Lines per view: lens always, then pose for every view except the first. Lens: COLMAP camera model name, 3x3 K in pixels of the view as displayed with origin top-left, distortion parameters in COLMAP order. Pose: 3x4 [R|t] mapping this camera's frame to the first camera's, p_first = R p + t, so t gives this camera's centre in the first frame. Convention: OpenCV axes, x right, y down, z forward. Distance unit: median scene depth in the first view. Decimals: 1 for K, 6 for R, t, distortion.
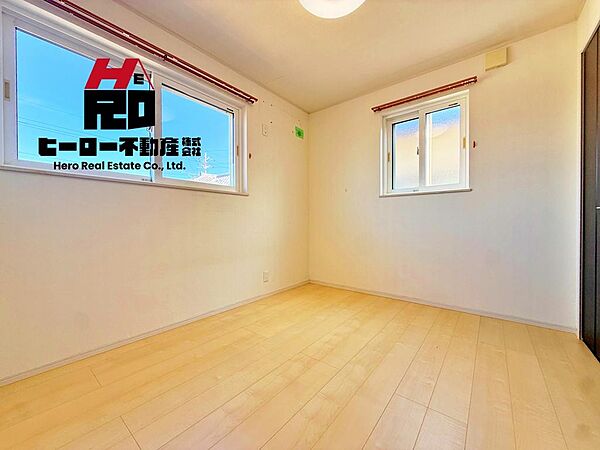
lens RADIAL K [[240.7, 0, 298.0], [0, 240.7, 224.3], [0, 0, 1]] dist [0.010688, -0.000543]
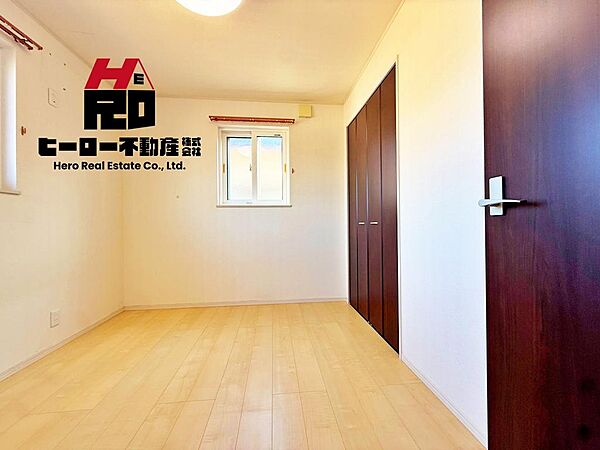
lens RADIAL K [[240.7, 0, 296.7], [0, 240.7, 225.2], [0, 0, 1]] dist [0.010688, -0.000543]
pose [[0.721522, -0.002727, 0.692386, -0.128983], [0.015784, 0.999797, -0.012511, -0.021482], [-0.692211, 0.019956, 0.721419, 0.061324]]
